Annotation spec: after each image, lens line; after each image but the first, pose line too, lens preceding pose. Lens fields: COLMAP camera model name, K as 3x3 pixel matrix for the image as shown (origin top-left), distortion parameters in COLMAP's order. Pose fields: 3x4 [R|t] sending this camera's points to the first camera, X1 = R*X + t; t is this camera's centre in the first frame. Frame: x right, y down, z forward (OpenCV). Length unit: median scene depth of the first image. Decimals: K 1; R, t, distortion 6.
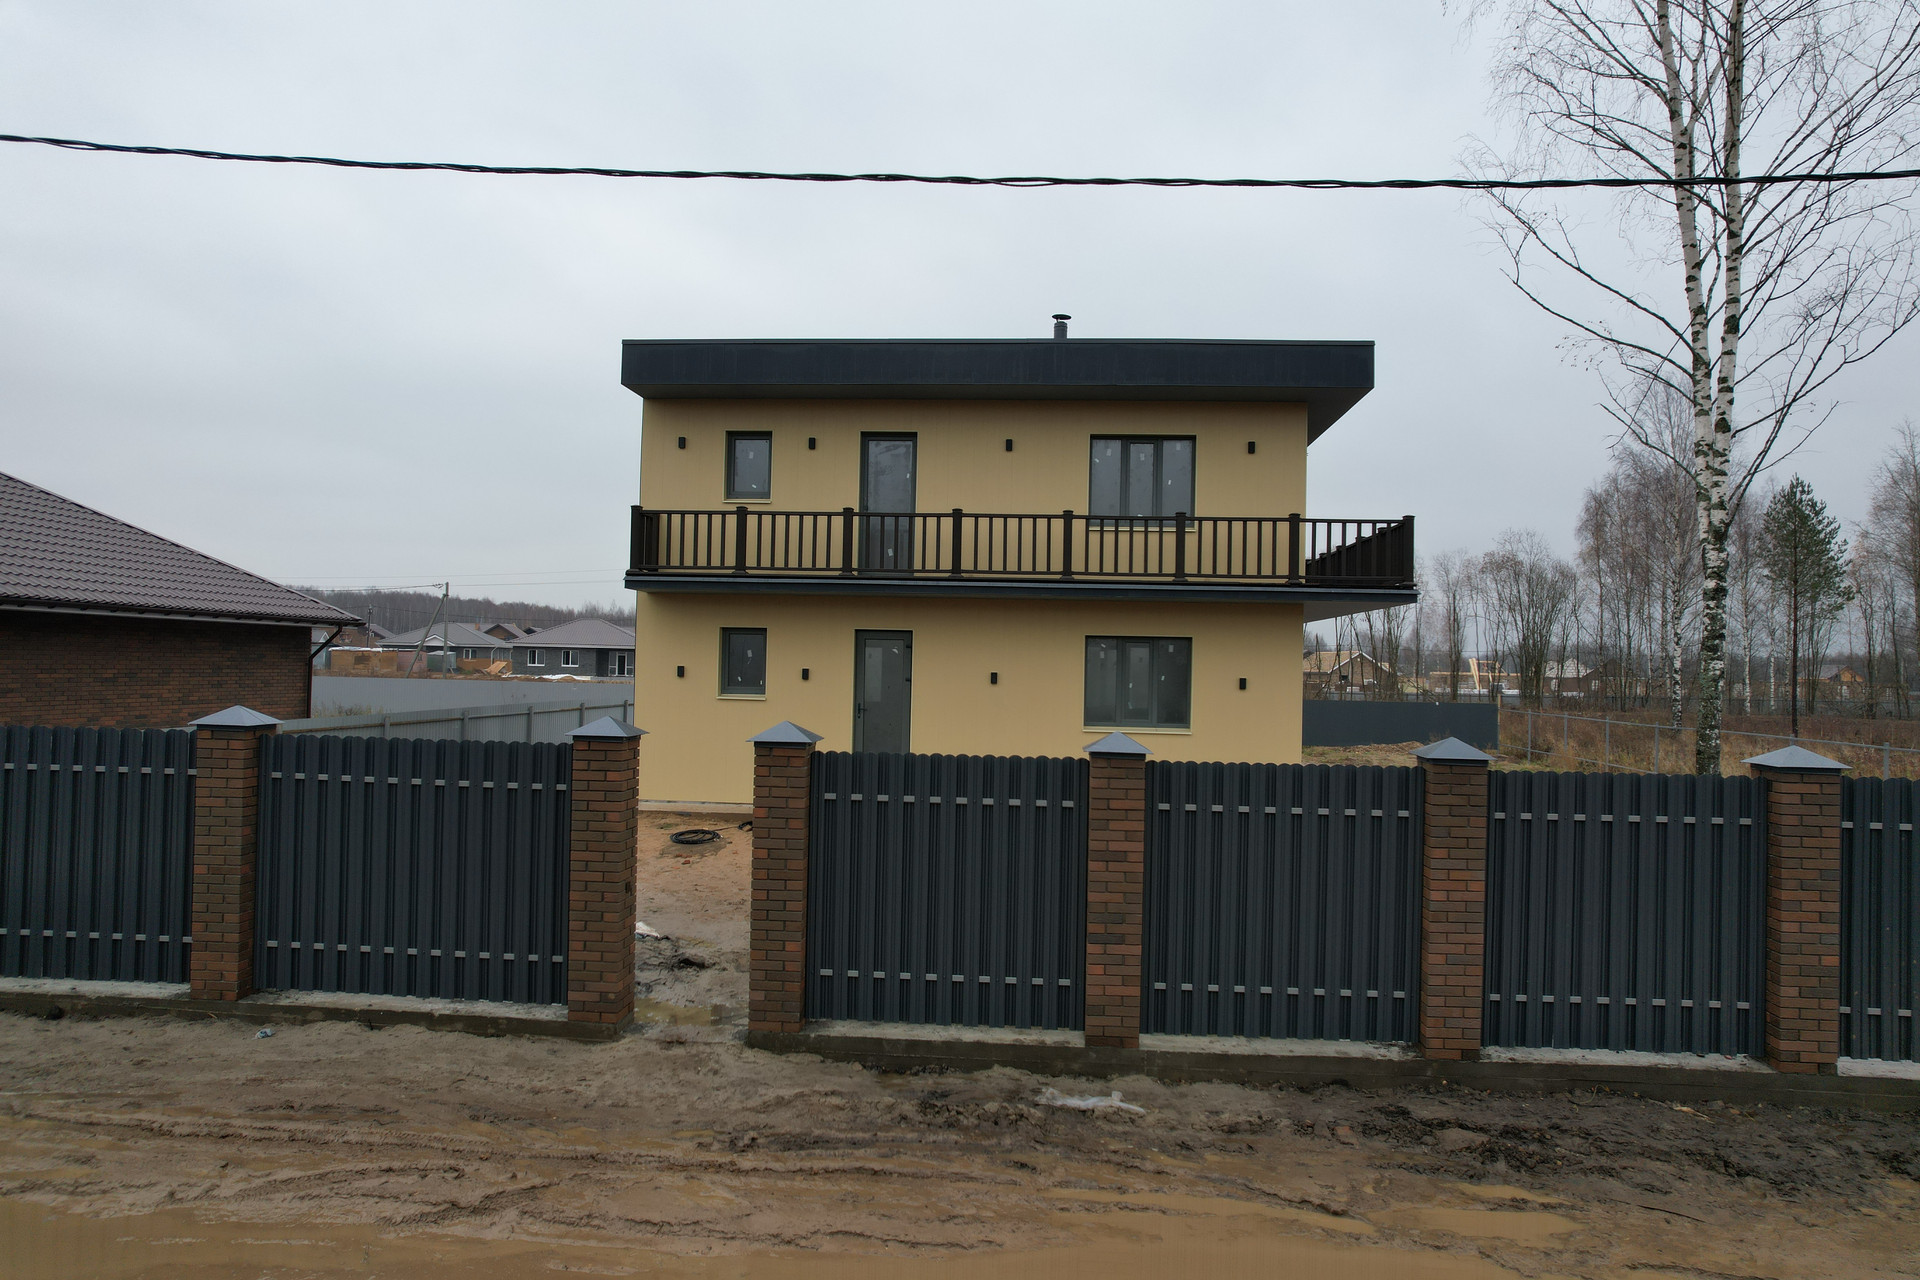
lens RADIAL K [[1219.5, 0, 964.8], [0, 1219.5, 660.4], [0, 0, 1]] dist [-0.076239, 0.067545]
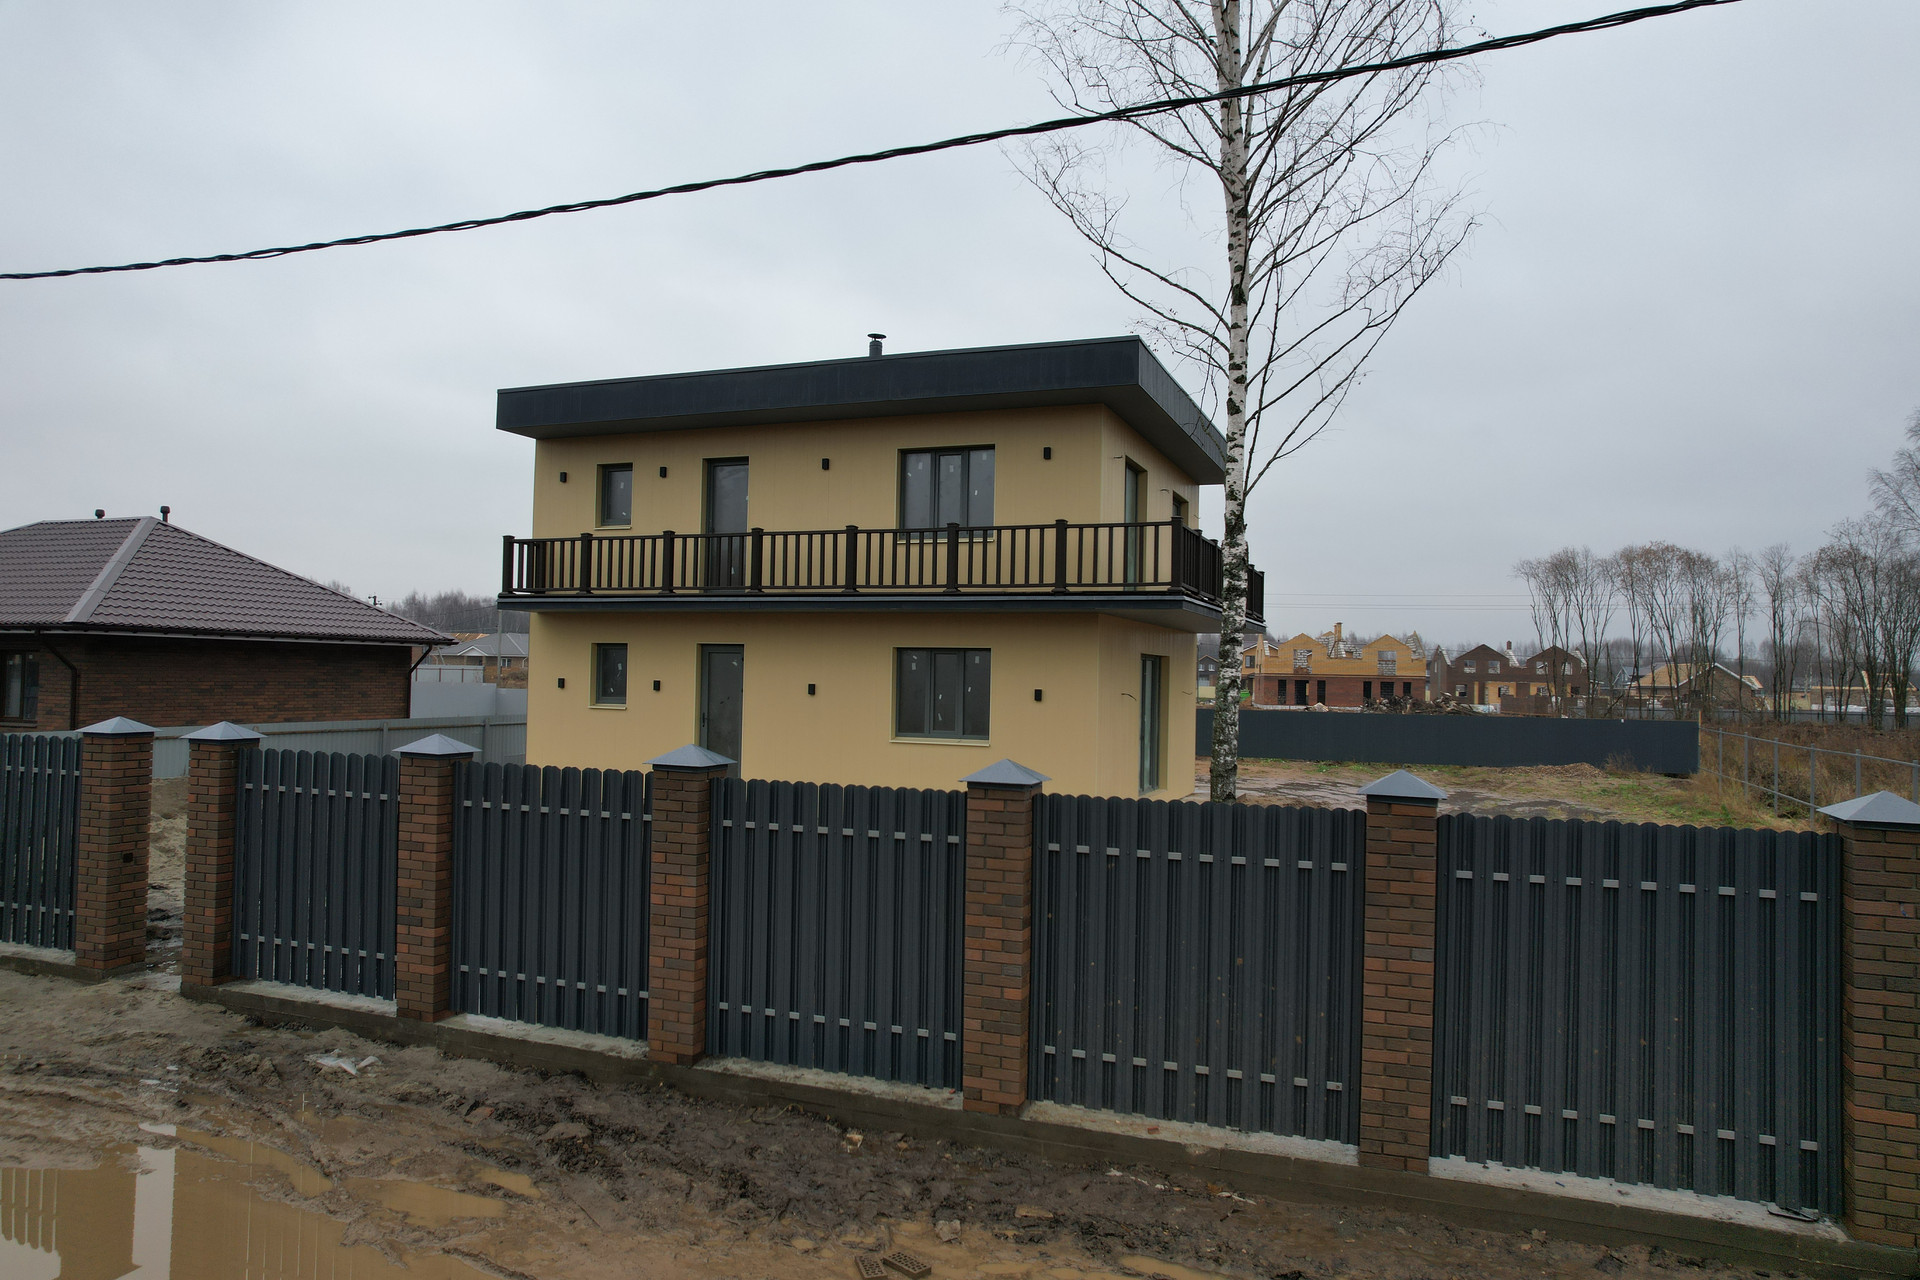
lens RADIAL K [[1219.5, 0, 964.8], [0, 1219.5, 660.4], [0, 0, 1]] dist [-0.076239, 0.067545]
pose [[0.959089, -0.005984, -0.283041, 0.468858], [0.002366, 0.999911, -0.013122, 0.003985], [0.283094, 0.011916, 0.959018, 0.046479]]
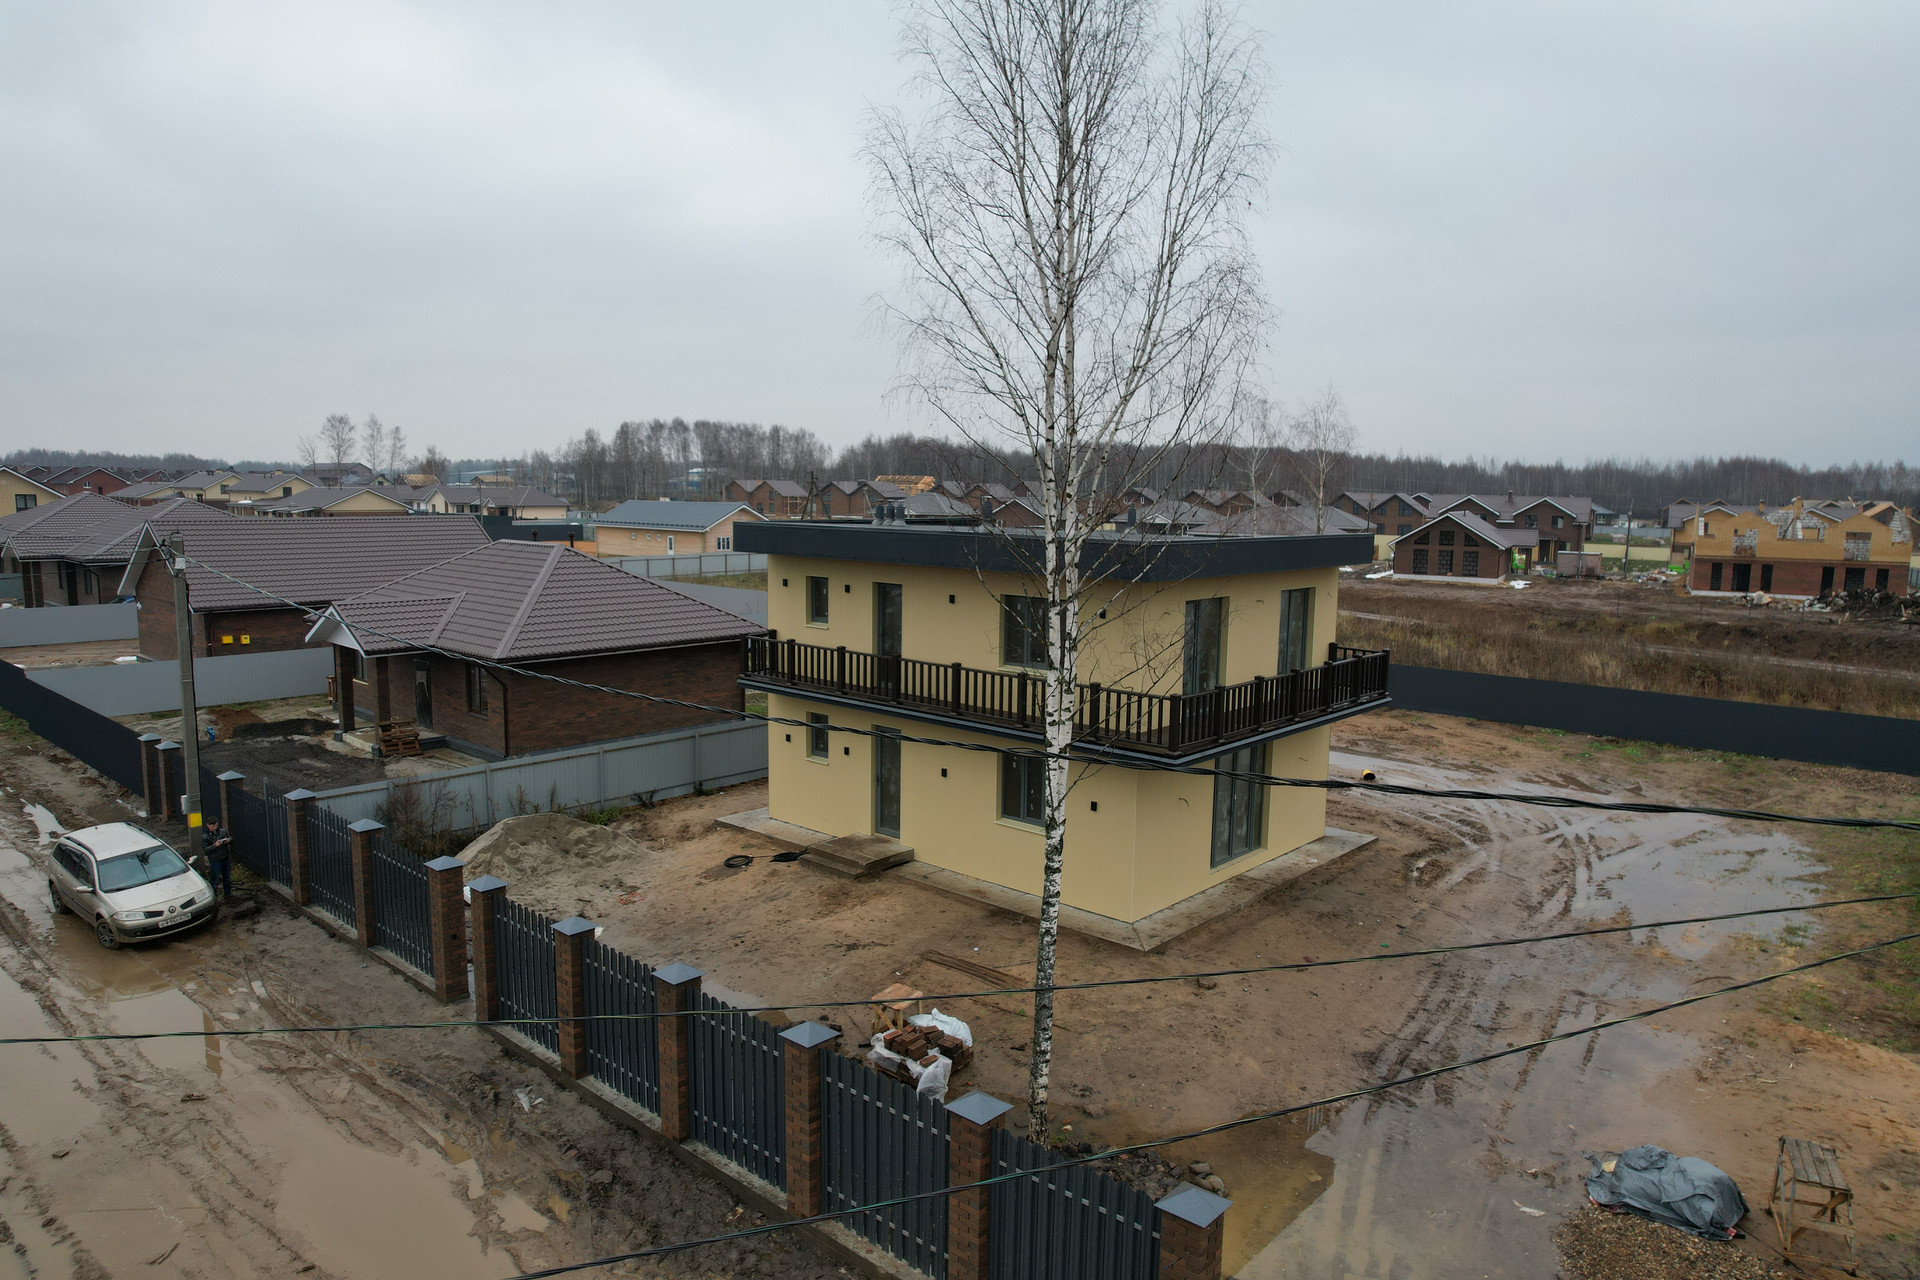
lens RADIAL K [[1219.5, 0, 964.8], [0, 1219.5, 660.4], [0, 0, 1]] dist [-0.076239, 0.067545]
pose [[0.796357, 0.074168, -0.600263, 0.886738], [0.006177, 0.991404, 0.130692, -0.299488], [0.604796, -0.107785, 0.789053, -0.030902]]
